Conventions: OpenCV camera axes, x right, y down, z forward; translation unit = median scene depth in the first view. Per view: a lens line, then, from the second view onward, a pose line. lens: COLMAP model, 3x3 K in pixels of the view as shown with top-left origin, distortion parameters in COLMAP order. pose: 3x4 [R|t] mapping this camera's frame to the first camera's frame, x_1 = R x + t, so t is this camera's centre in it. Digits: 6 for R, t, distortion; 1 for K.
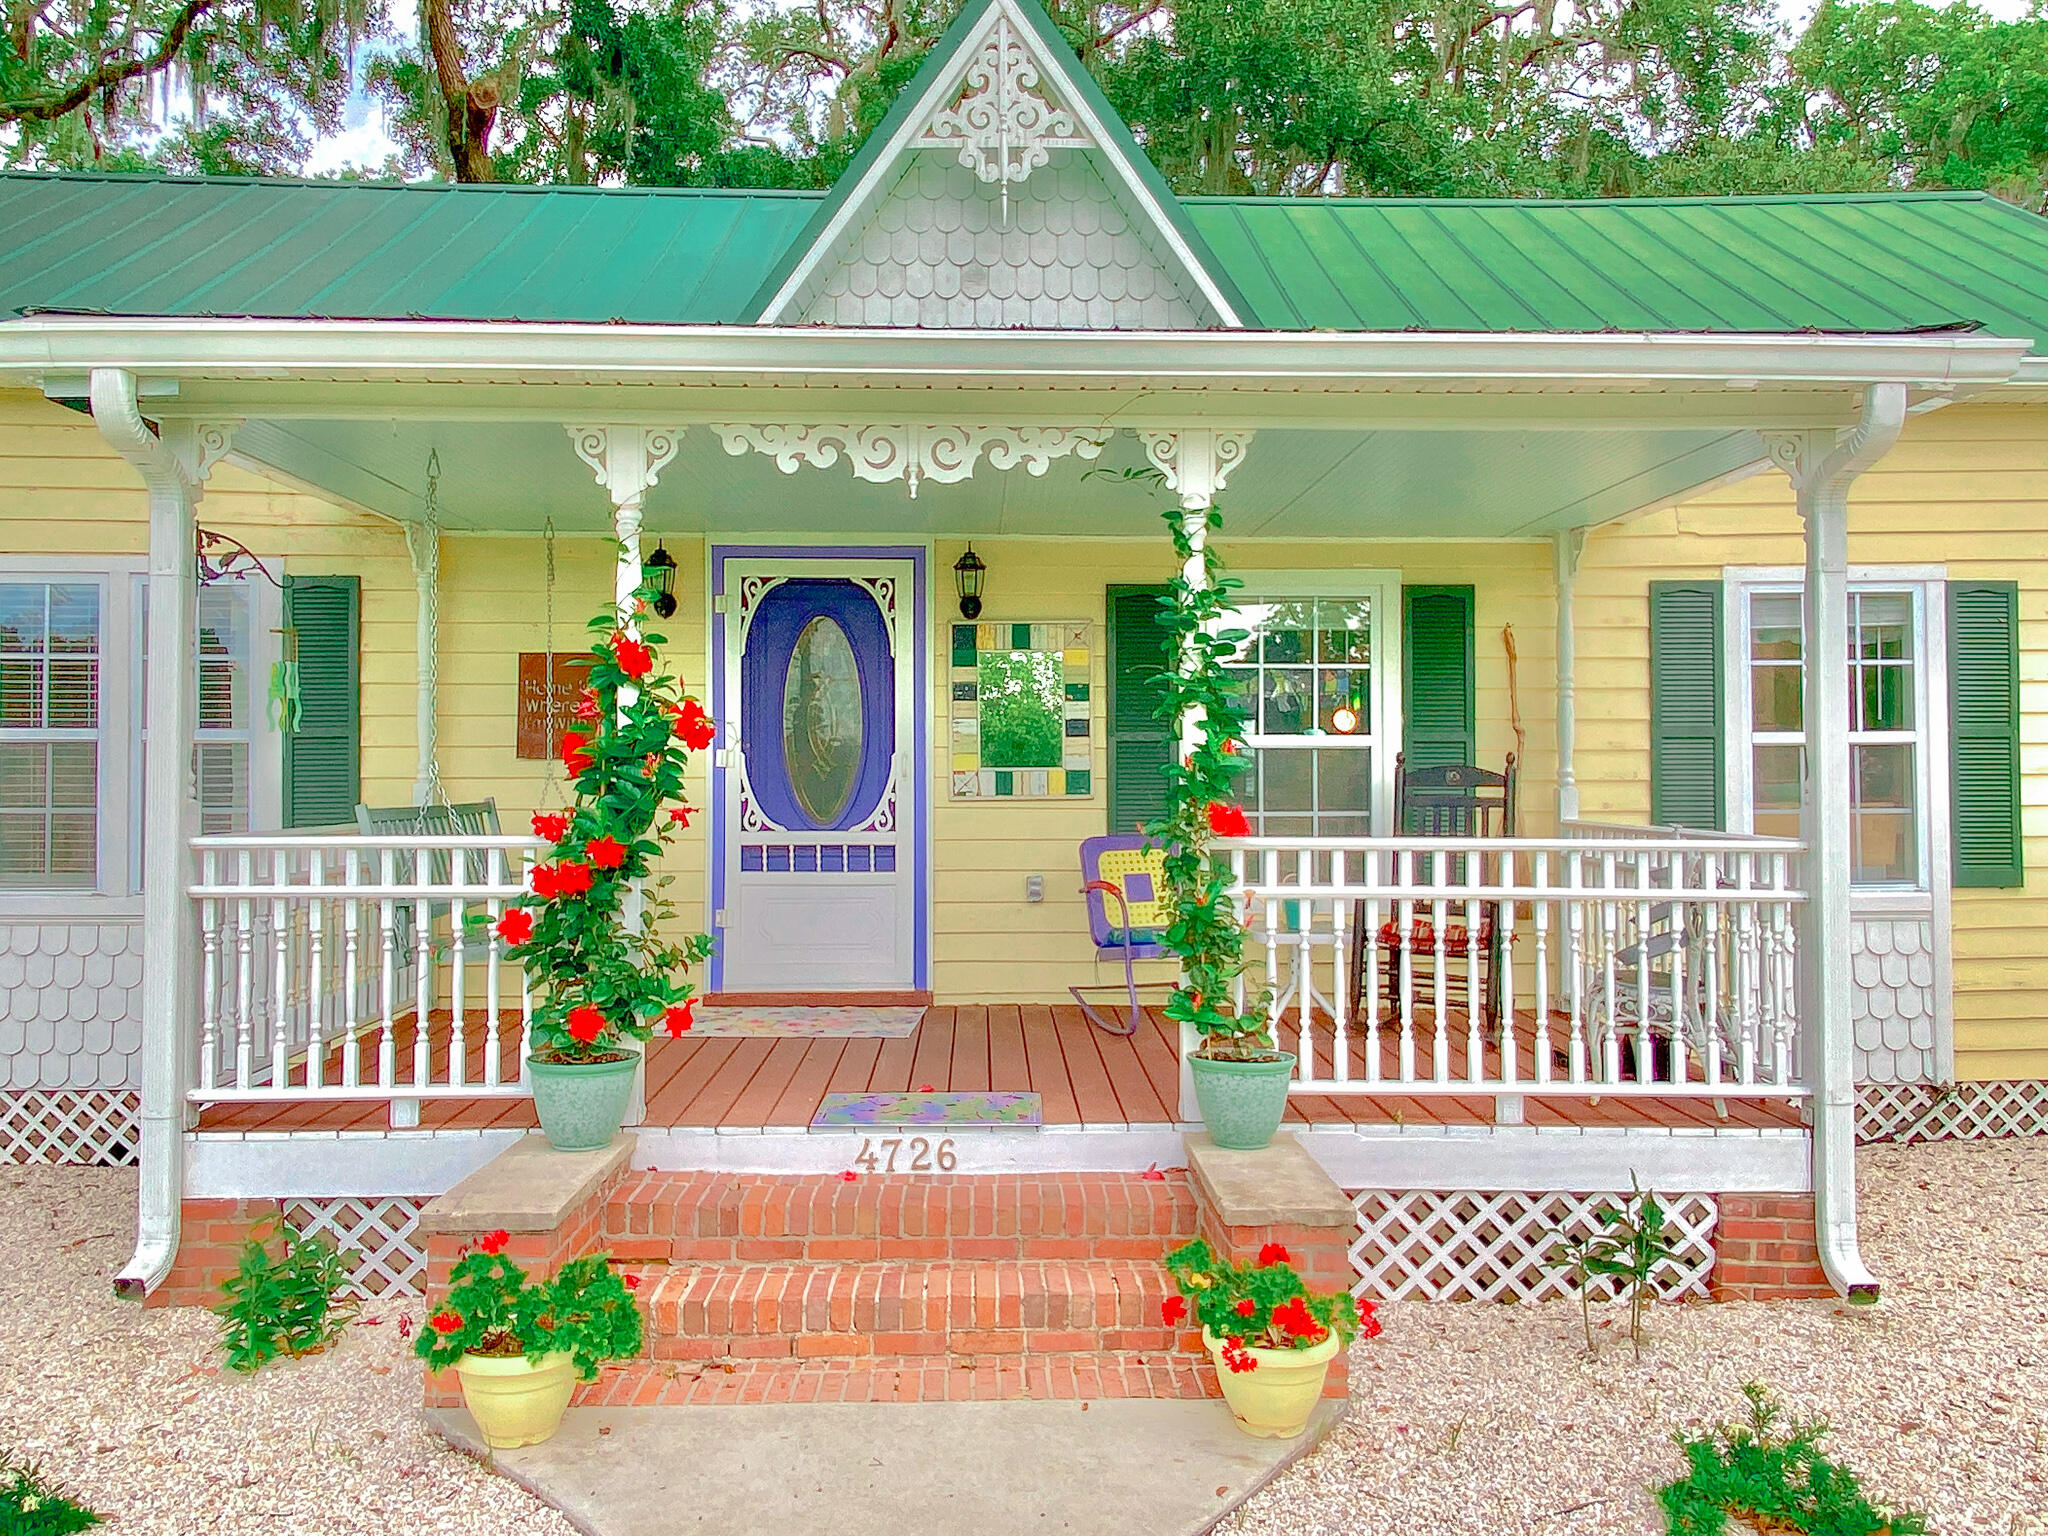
lens RADIAL K [[1530.1, 0, 1031.1], [0, 1530.1, 756.0], [0, 0, 1]] dist [0.096569, -0.134279]
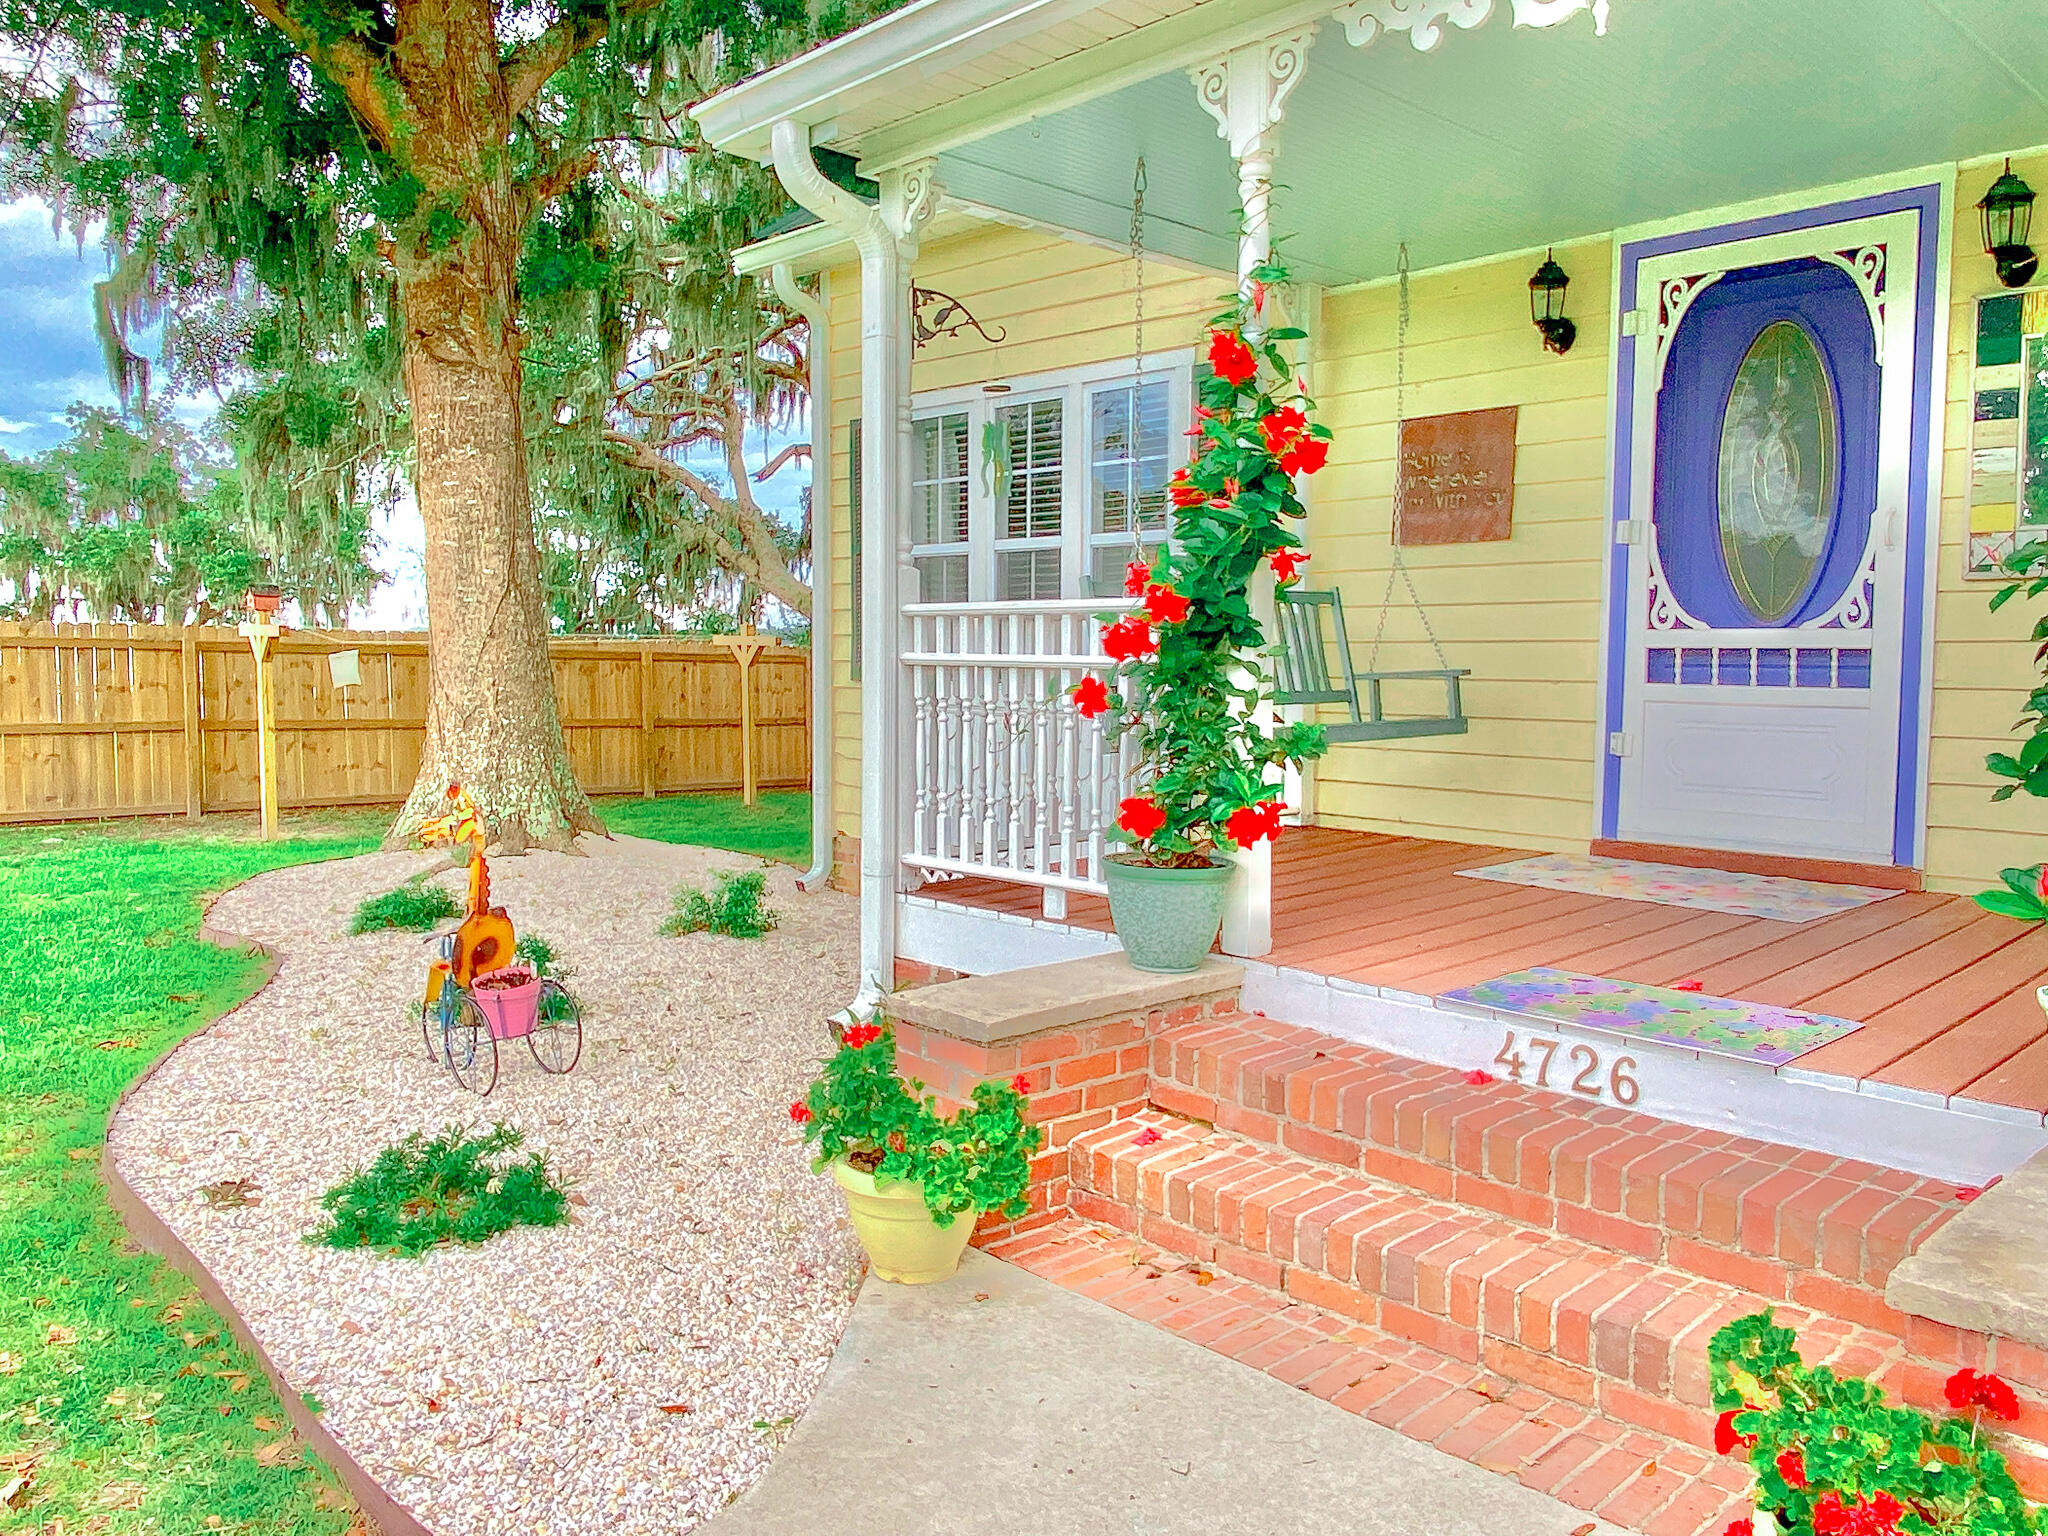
lens RADIAL K [[1530.1, 0, 1031.1], [0, 1530.1, 756.0], [0, 0, 1]] dist [0.096569, -0.134279]
pose [[0.671566, 0.055834, -0.738838, 0.244780], [0.005069, 0.996787, 0.079935, 0.069713], [0.740928, -0.057427, 0.669125, 0.382766]]
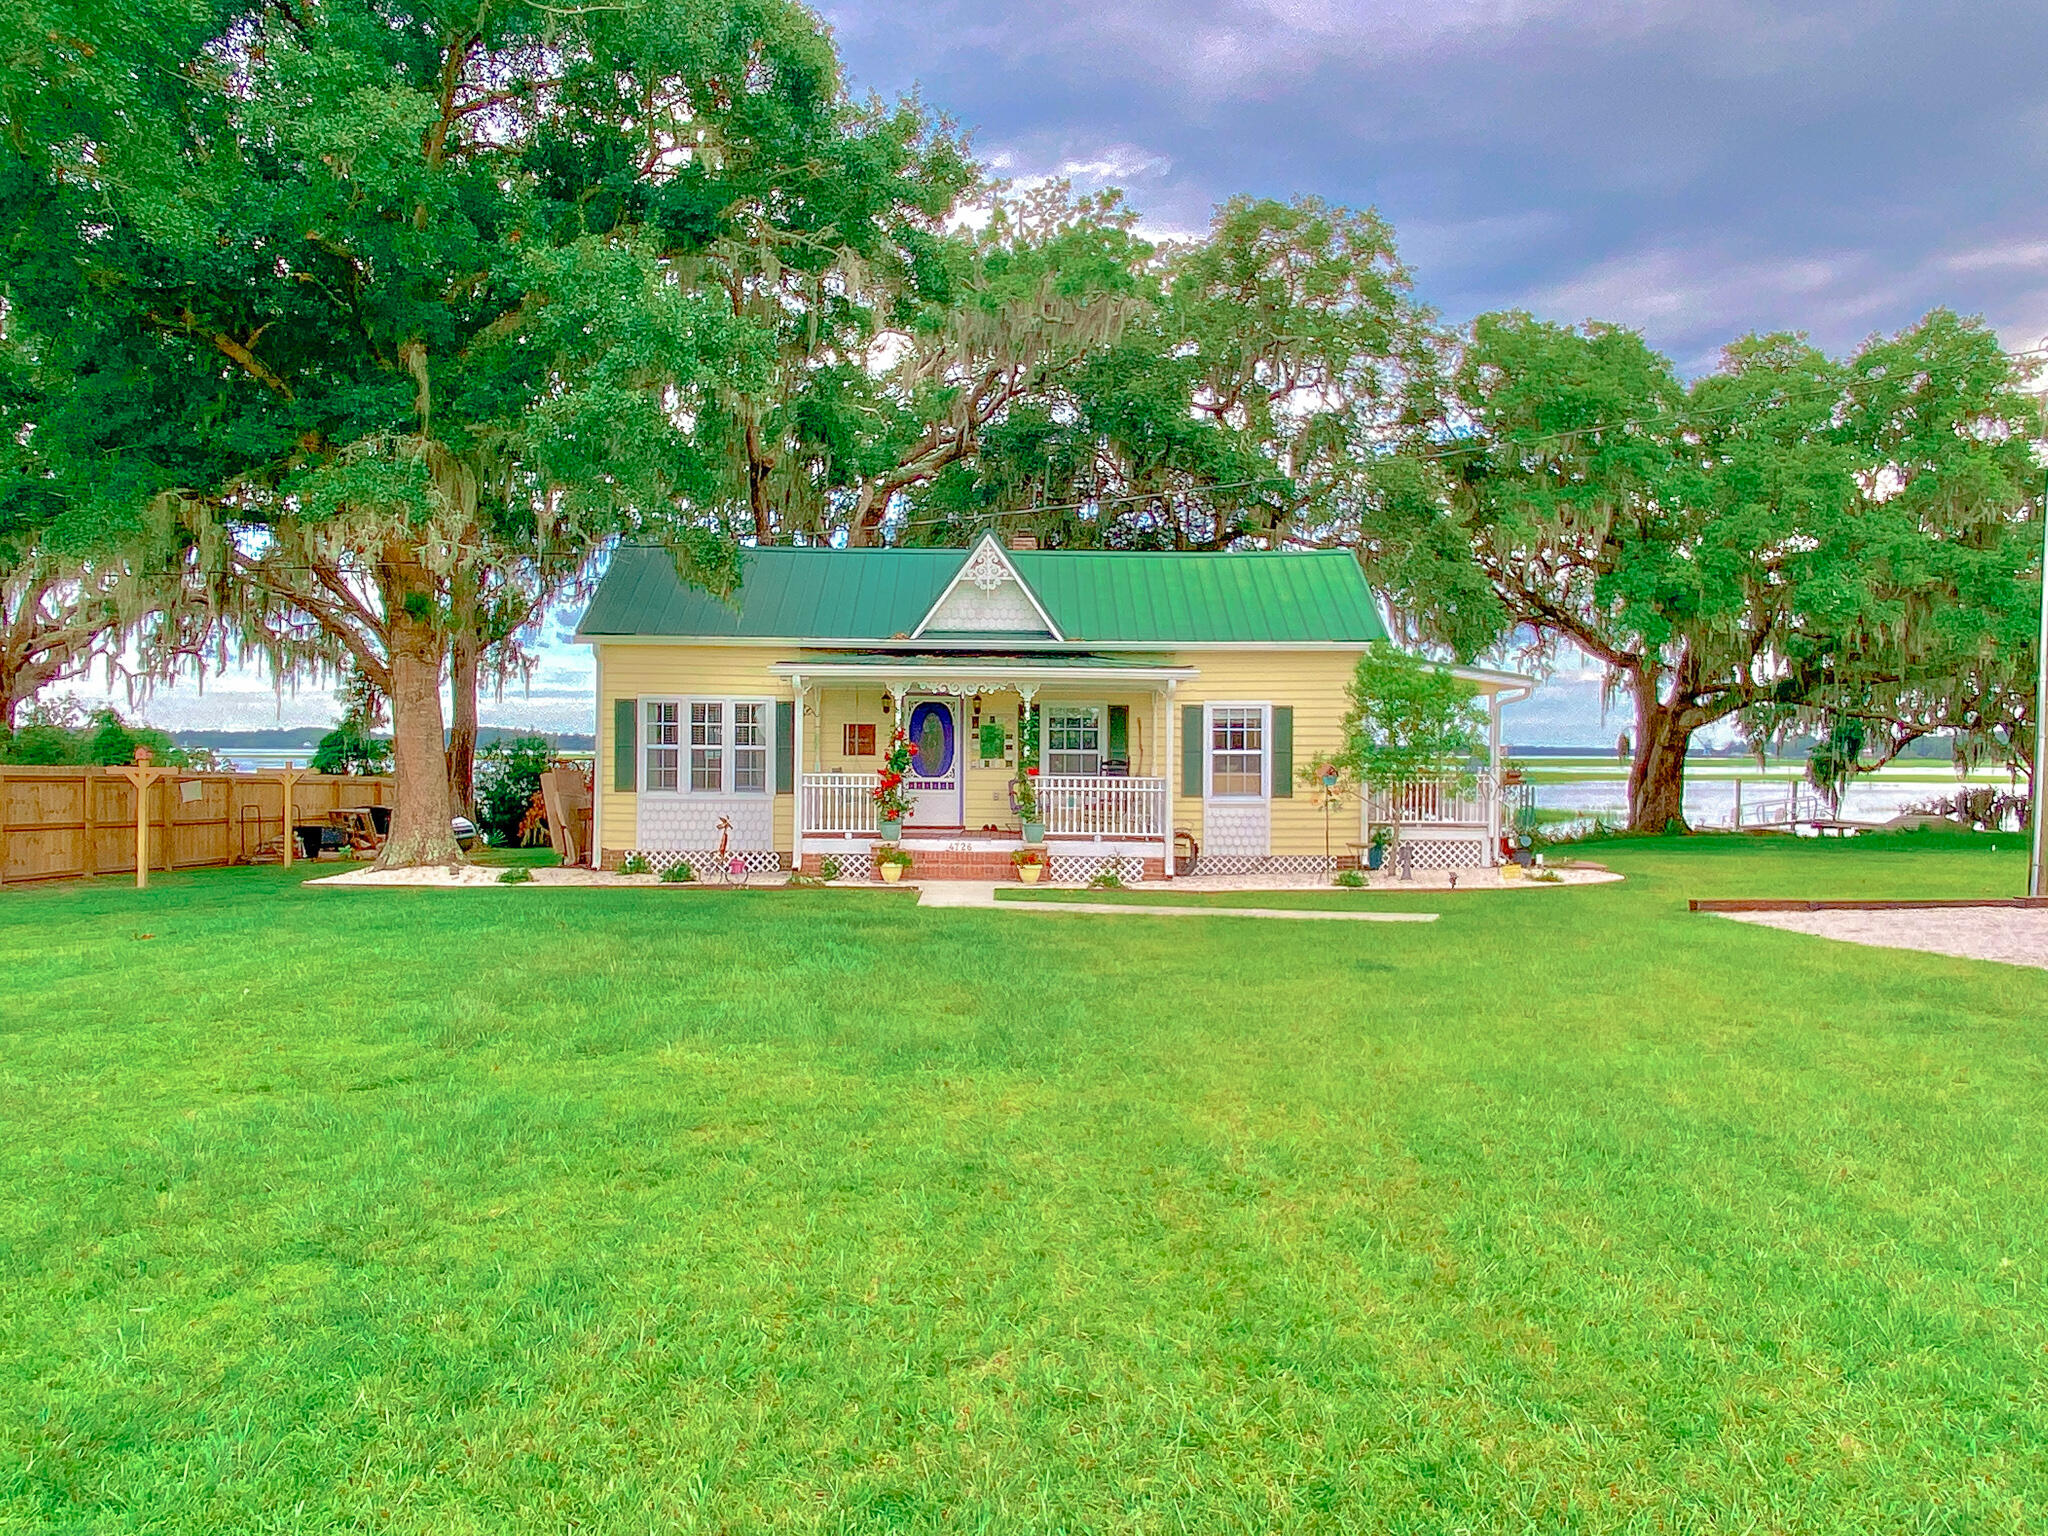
lens RADIAL K [[1530.1, 0, 1031.1], [0, 1530.1, 756.0], [0, 0, 1]] dist [0.096569, -0.134279]
pose [[0.999865, 0.008810, -0.013869, 0.178367], [-0.008677, 0.999916, 0.009593, -0.045759], [0.013952, -0.009472, 0.999858, -3.339085]]
